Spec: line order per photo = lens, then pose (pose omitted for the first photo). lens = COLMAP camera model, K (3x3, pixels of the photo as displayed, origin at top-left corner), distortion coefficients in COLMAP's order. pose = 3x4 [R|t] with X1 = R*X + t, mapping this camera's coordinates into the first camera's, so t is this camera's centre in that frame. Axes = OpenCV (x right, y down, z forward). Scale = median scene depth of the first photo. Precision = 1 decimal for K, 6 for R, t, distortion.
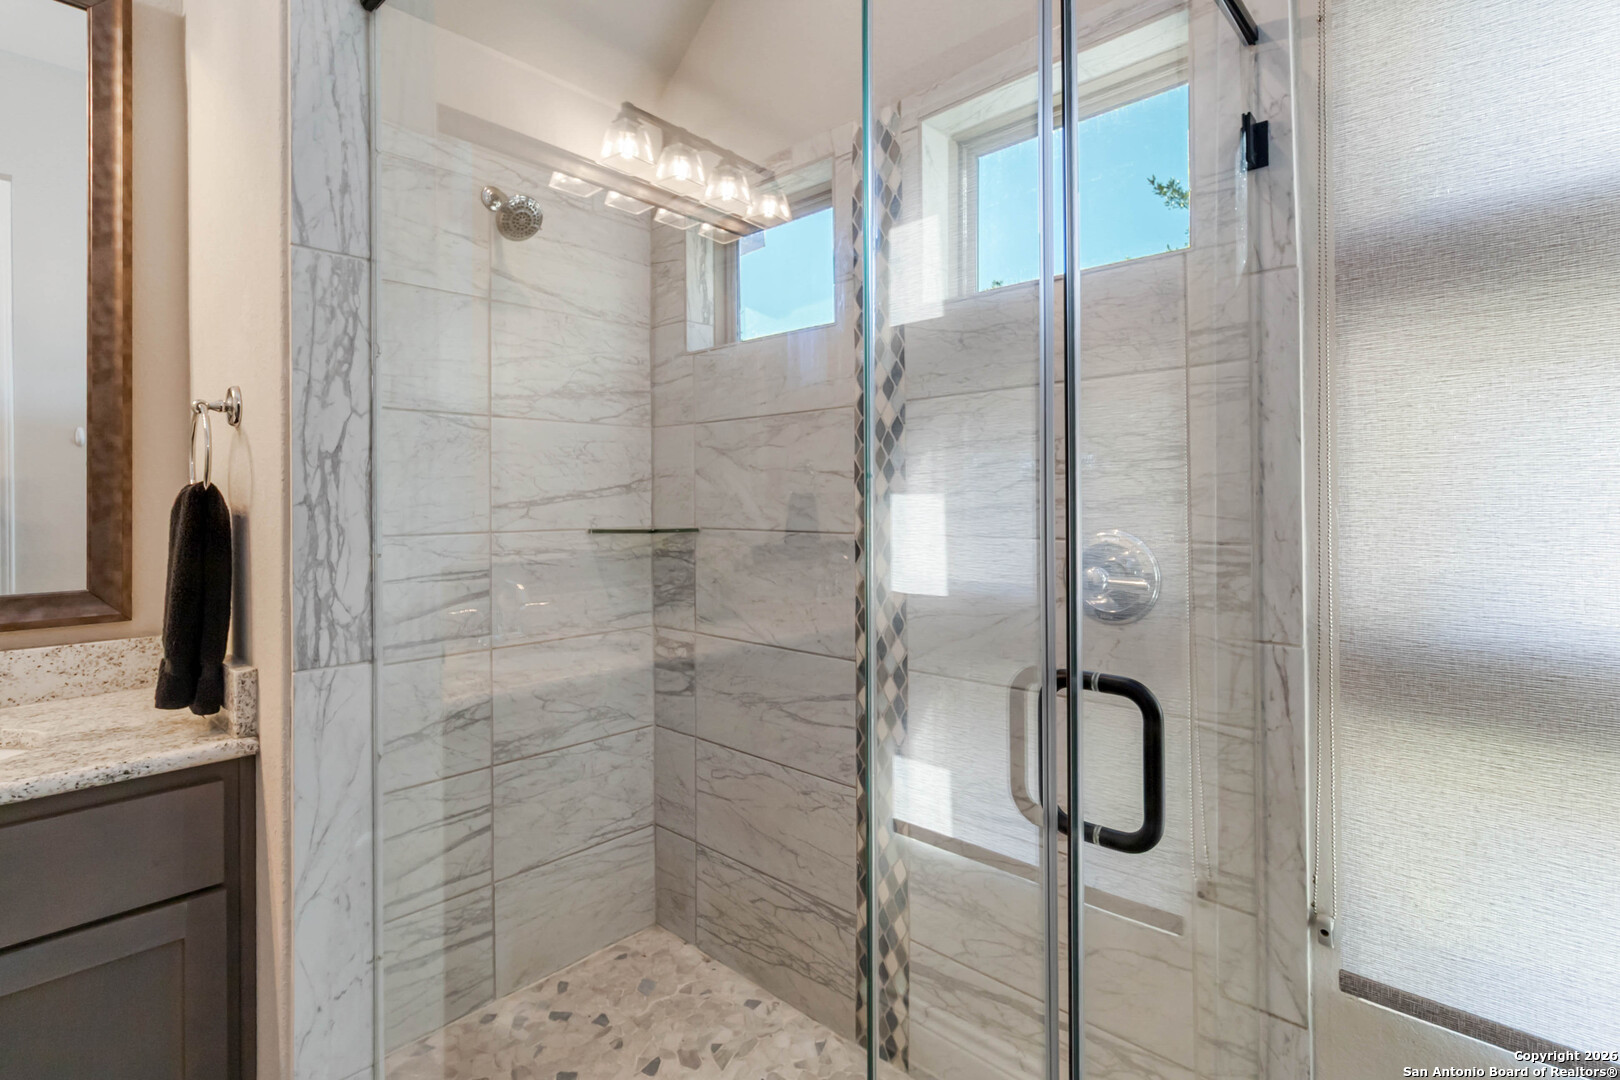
lens RADIAL K [[776.9, 0, 818.2], [0, 776.9, 507.3], [0, 0, 1]] dist [0.000475, 0.000595]
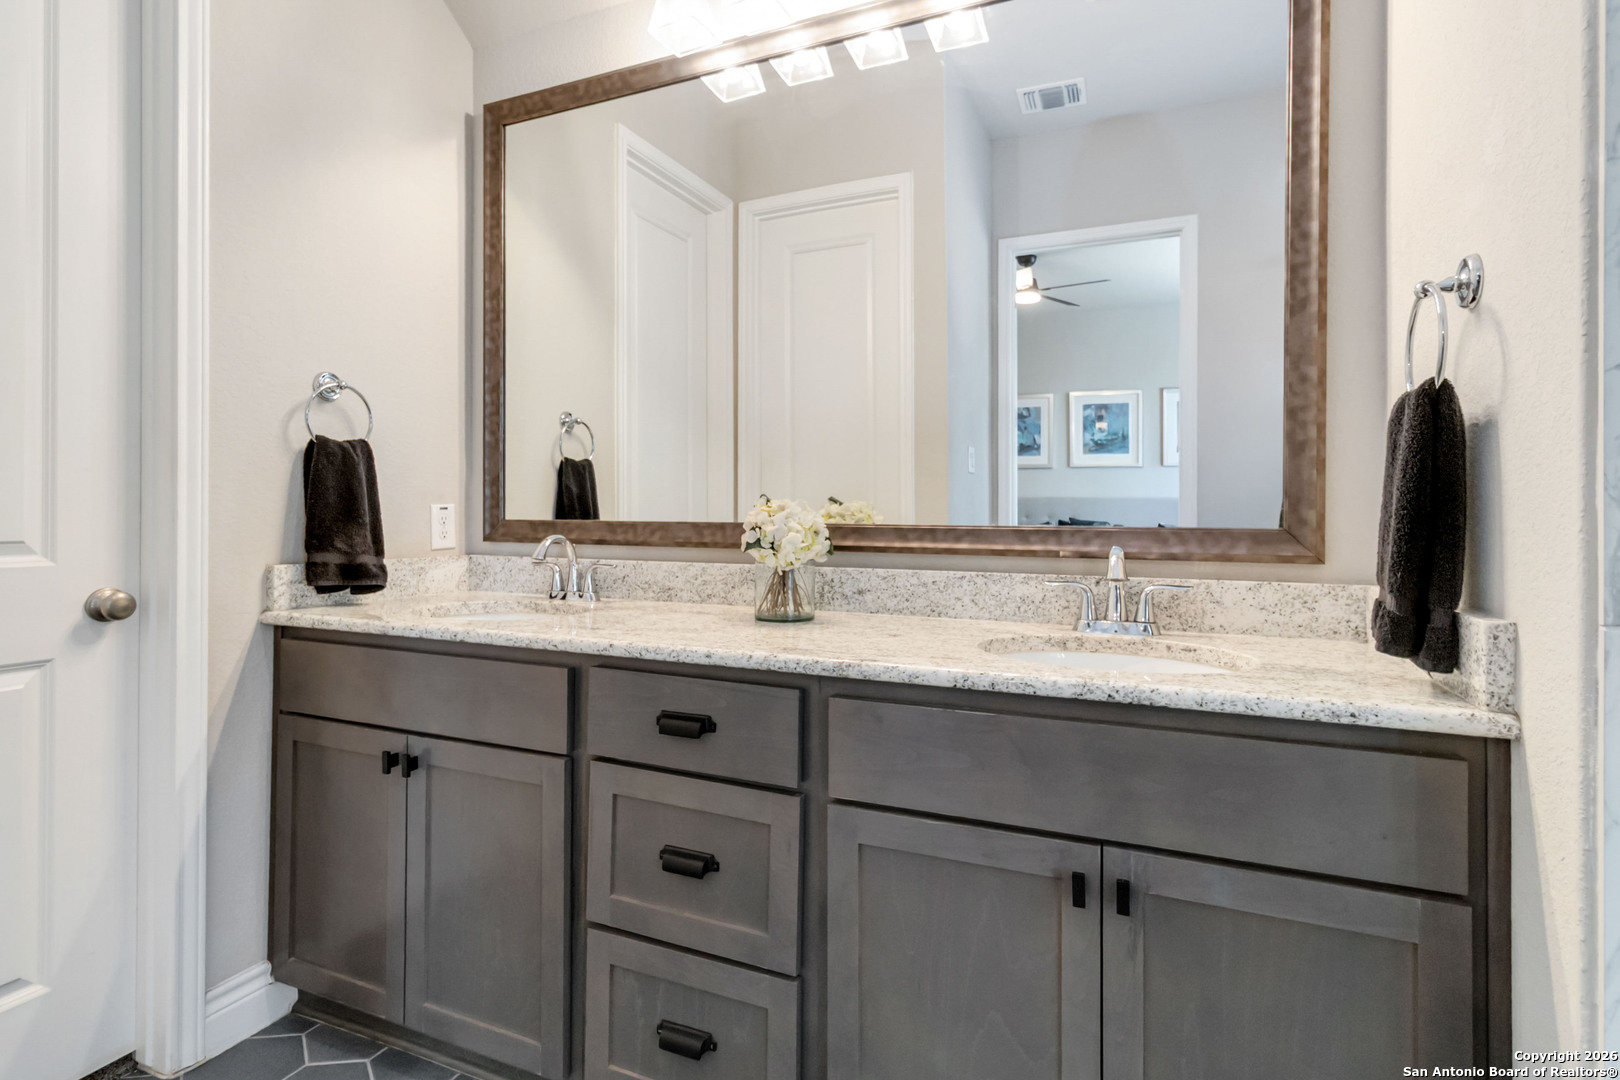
lens RADIAL K [[817.6, 0, 779.6], [0, 817.6, 500.9], [0, 0, 1]] dist [0.003755, 0.000479]
pose [[0.300672, 0.003162, -0.953722, -0.191955], [-0.003787, 0.999991, 0.002122, 0.091784], [0.953720, 0.002974, 0.300681, 0.112073]]
